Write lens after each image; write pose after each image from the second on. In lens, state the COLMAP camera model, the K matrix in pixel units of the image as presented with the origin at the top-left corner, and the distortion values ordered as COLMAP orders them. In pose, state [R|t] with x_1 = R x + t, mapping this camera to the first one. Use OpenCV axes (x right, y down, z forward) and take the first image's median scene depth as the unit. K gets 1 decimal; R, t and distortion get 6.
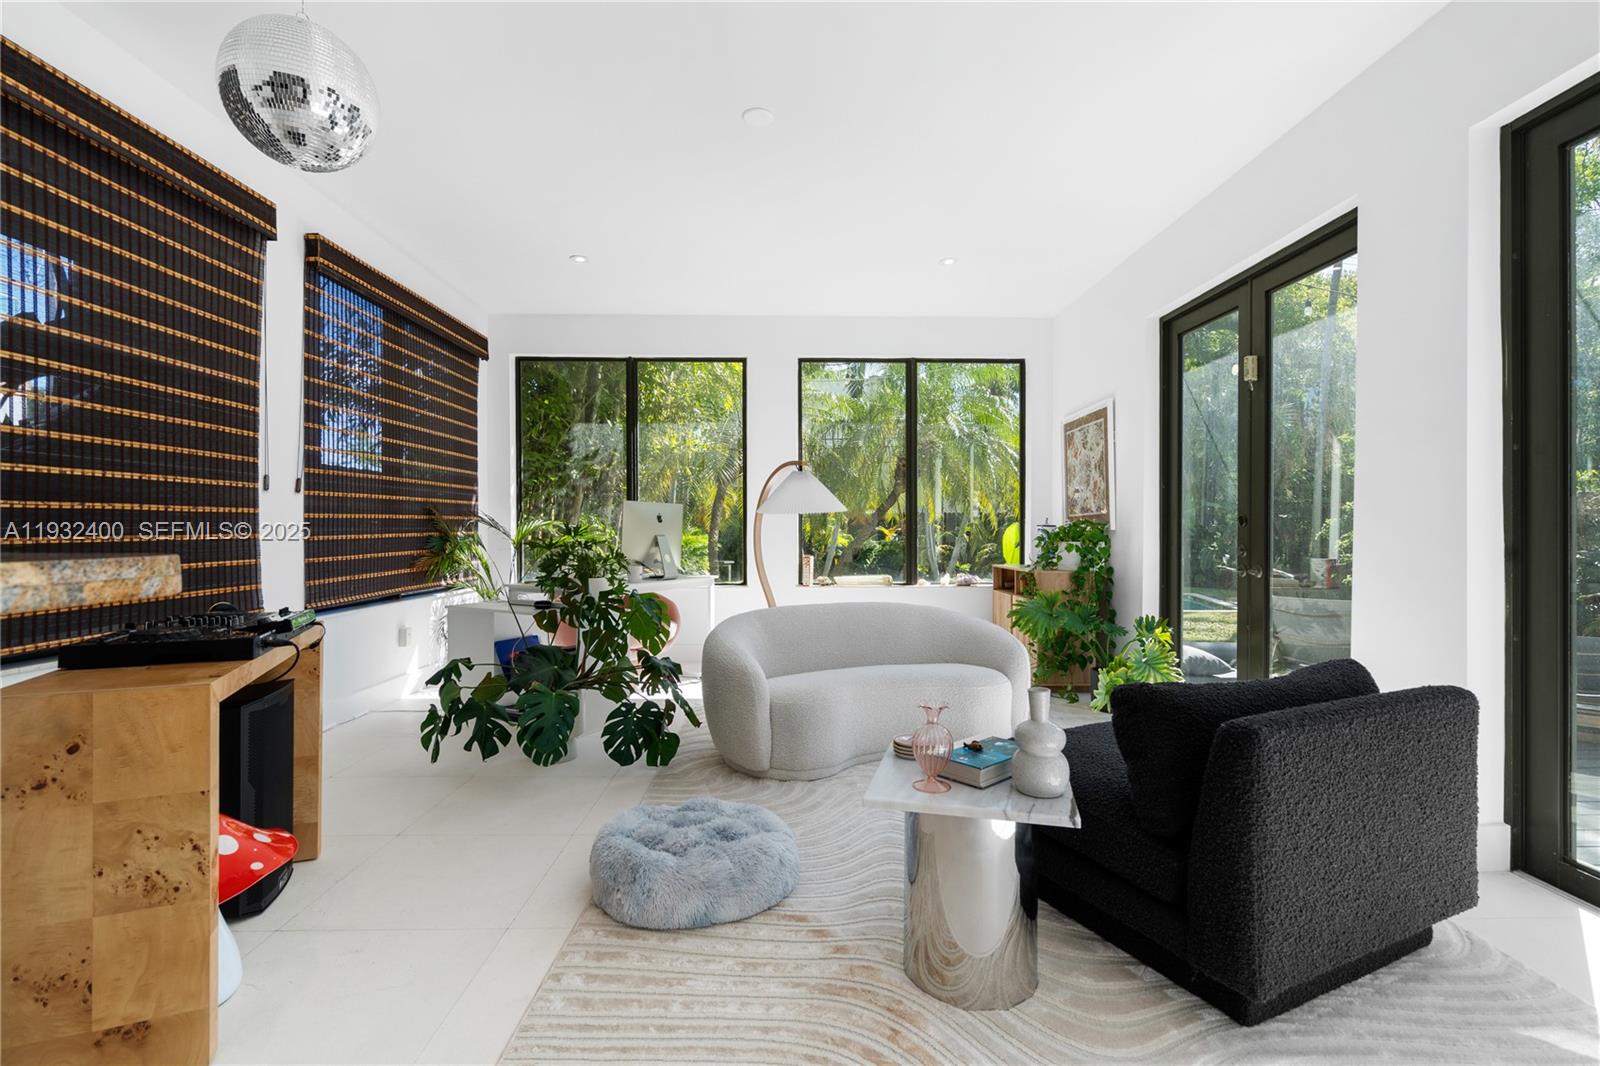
lens RADIAL K [[723.7, 0, 800.0], [0, 723.7, 533.0], [0, 0, 1]] dist [-0.001005, 0.000200]
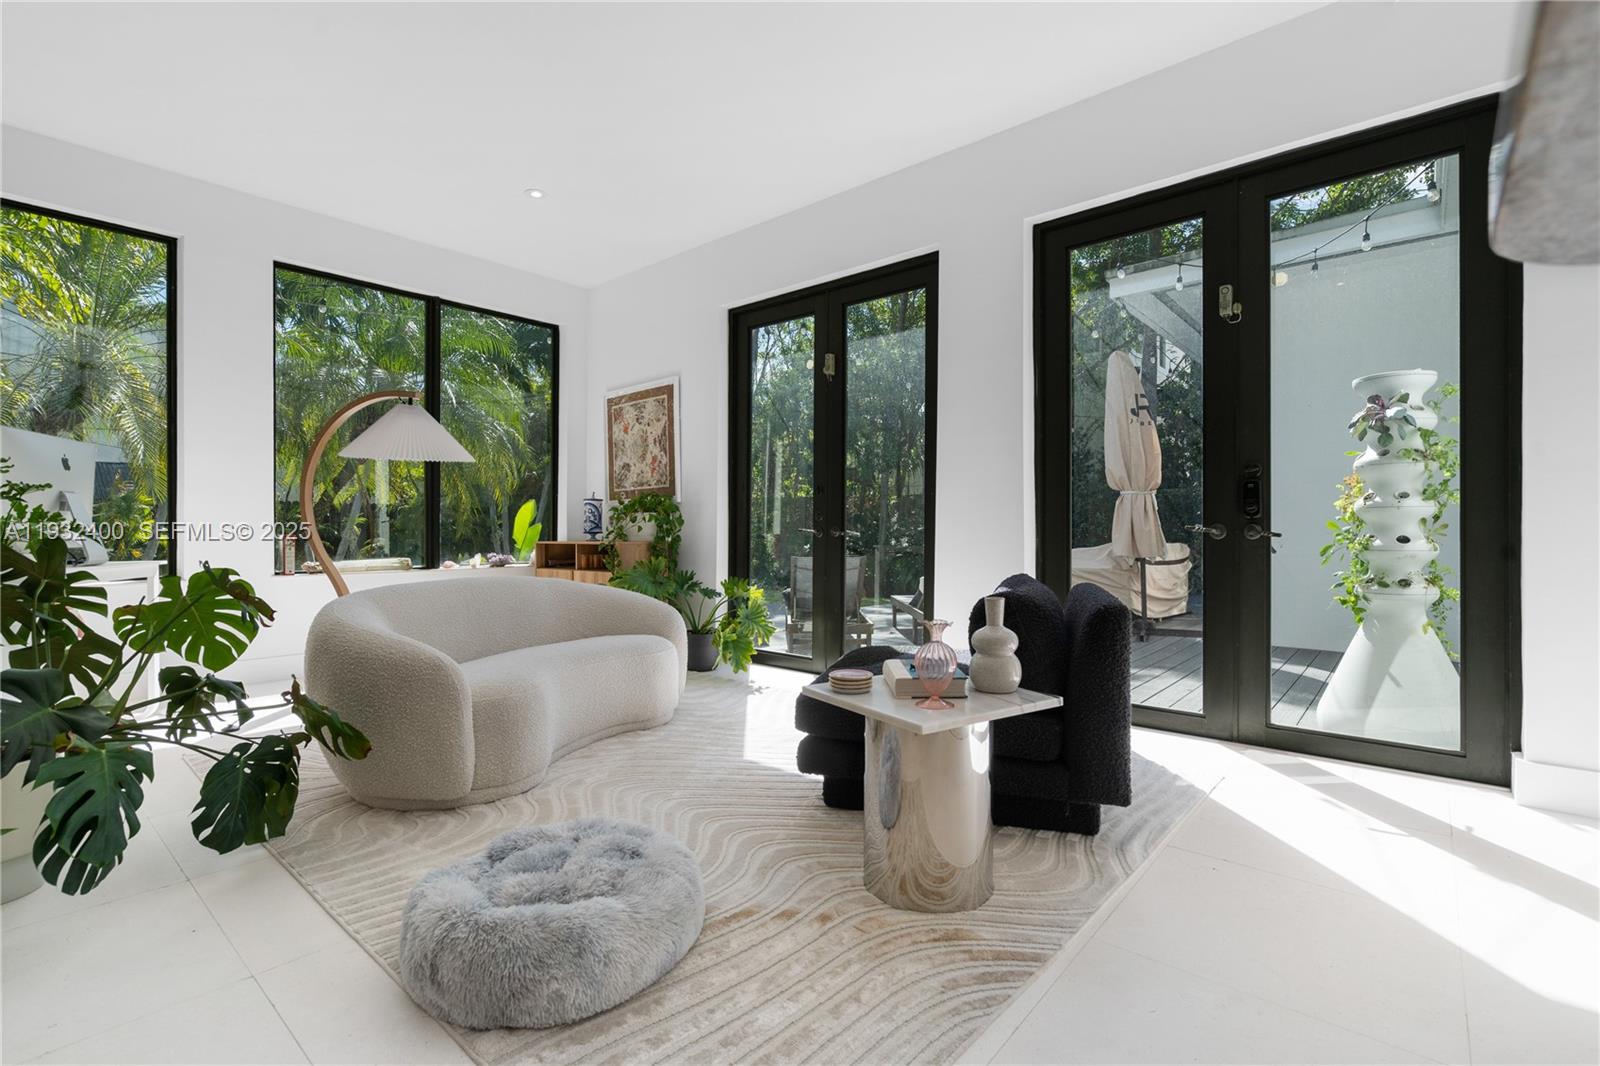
lens RADIAL K [[723.7, 0, 800.0], [0, 723.7, 533.0], [0, 0, 1]] dist [-0.001005, 0.000200]
pose [[0.672814, -0.006480, 0.739783, -0.359204], [0.004190, 0.999979, 0.004949, 0.057377], [-0.739800, -0.000230, 0.672827, 0.247757]]
